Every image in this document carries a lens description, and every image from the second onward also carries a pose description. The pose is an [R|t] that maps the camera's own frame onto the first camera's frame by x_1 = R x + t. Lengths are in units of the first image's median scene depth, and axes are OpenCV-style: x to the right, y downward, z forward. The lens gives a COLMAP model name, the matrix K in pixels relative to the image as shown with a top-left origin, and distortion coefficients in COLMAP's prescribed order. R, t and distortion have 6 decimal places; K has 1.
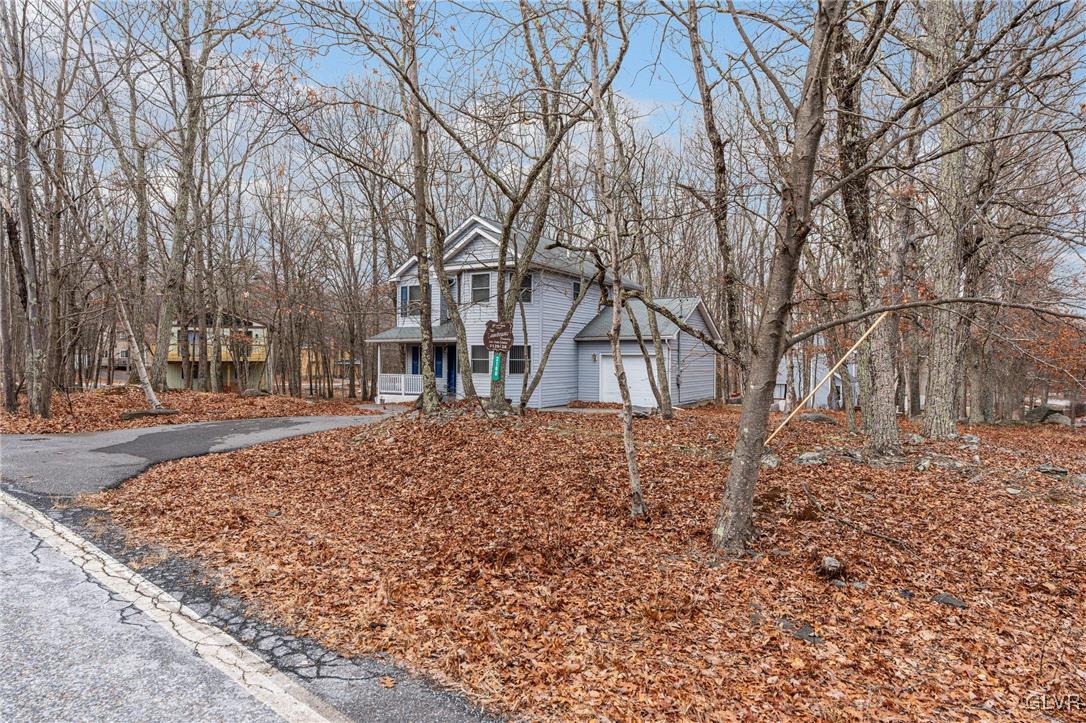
lens RADIAL K [[689.7, 0, 543.0], [0, 689.7, 361.5], [0, 0, 1]] dist [-0.034095, 0.000057]
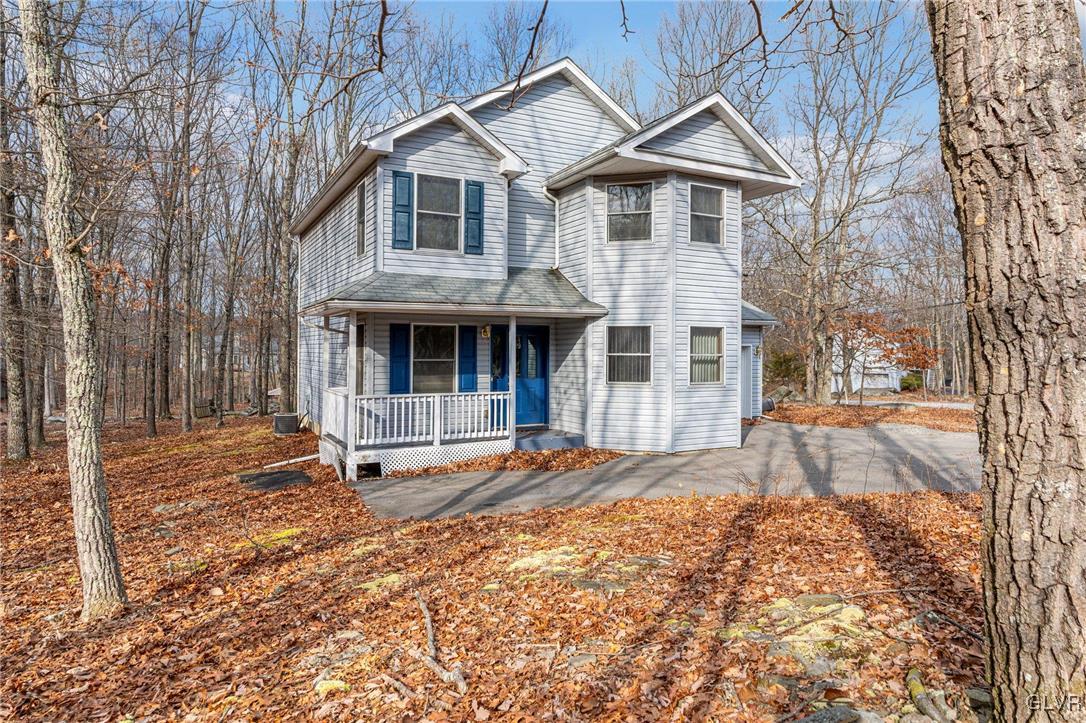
lens RADIAL K [[689.7, 0, 543.0], [0, 689.7, 361.5], [0, 0, 1]] dist [-0.034095, 0.000057]
pose [[0.495264, -0.017246, 0.868571, -0.543306], [0.006910, 0.999850, 0.015913, -0.006274], [-0.868715, -0.001880, 0.495309, 0.780747]]
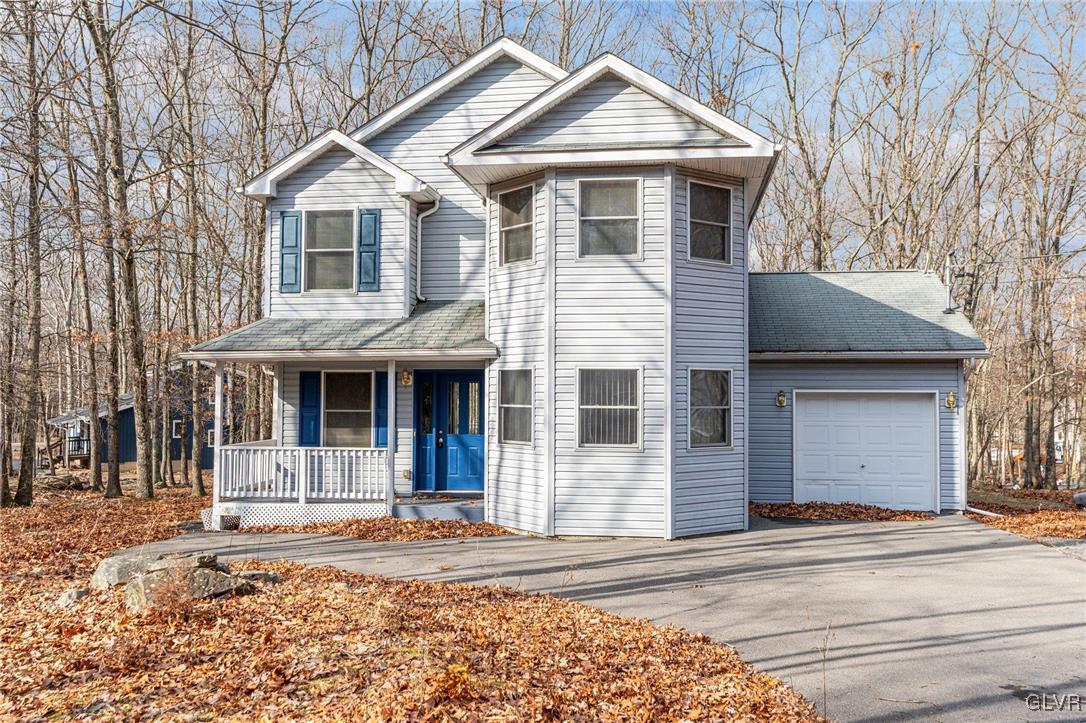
lens RADIAL K [[1057.1, 0, 543.0], [0, 1057.1, 361.5], [0, 0, 1]] dist [-0.003328, -0.002622]
pose [[0.922358, 0.006009, 0.386291, -0.316982], [0.006987, 0.999456, -0.032230, -0.008633], [-0.386274, 0.032427, 0.921814, 0.442377]]
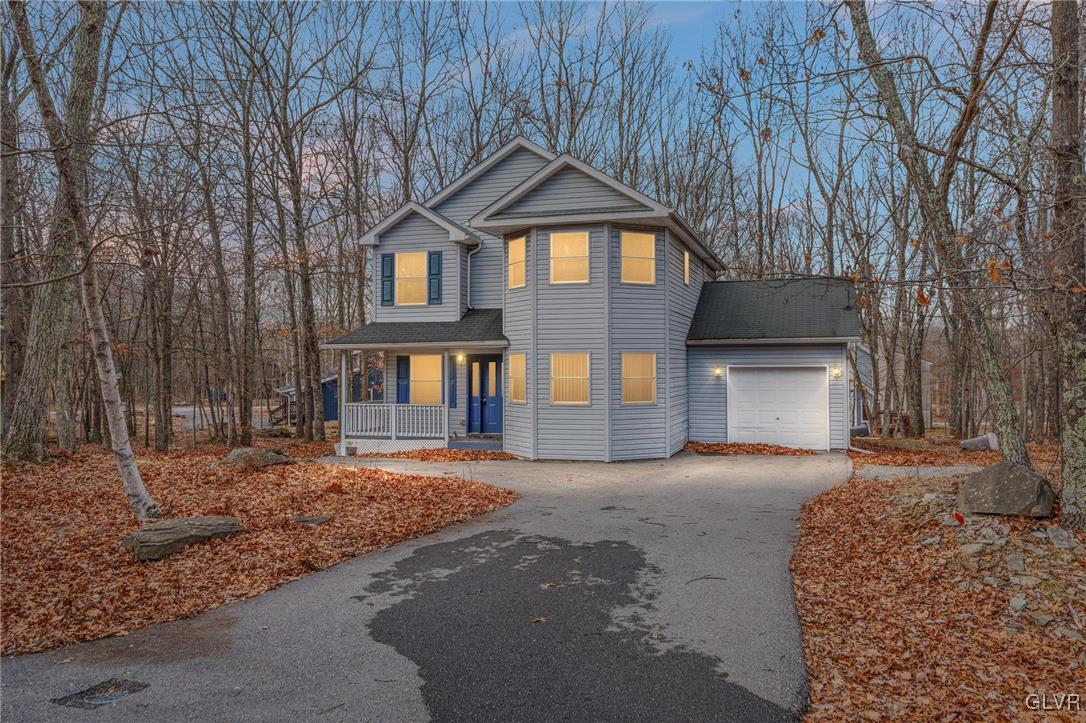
lens RADIAL K [[899.9, 0, 543.0], [0, 899.9, 361.5], [0, 0, 1]] dist [-0.003891, -0.000361]
pose [[0.973526, -0.010625, 0.228328, -0.264744], [0.013089, 0.999871, -0.009276, -0.009376], [-0.228200, 0.012019, 0.973540, 0.233557]]
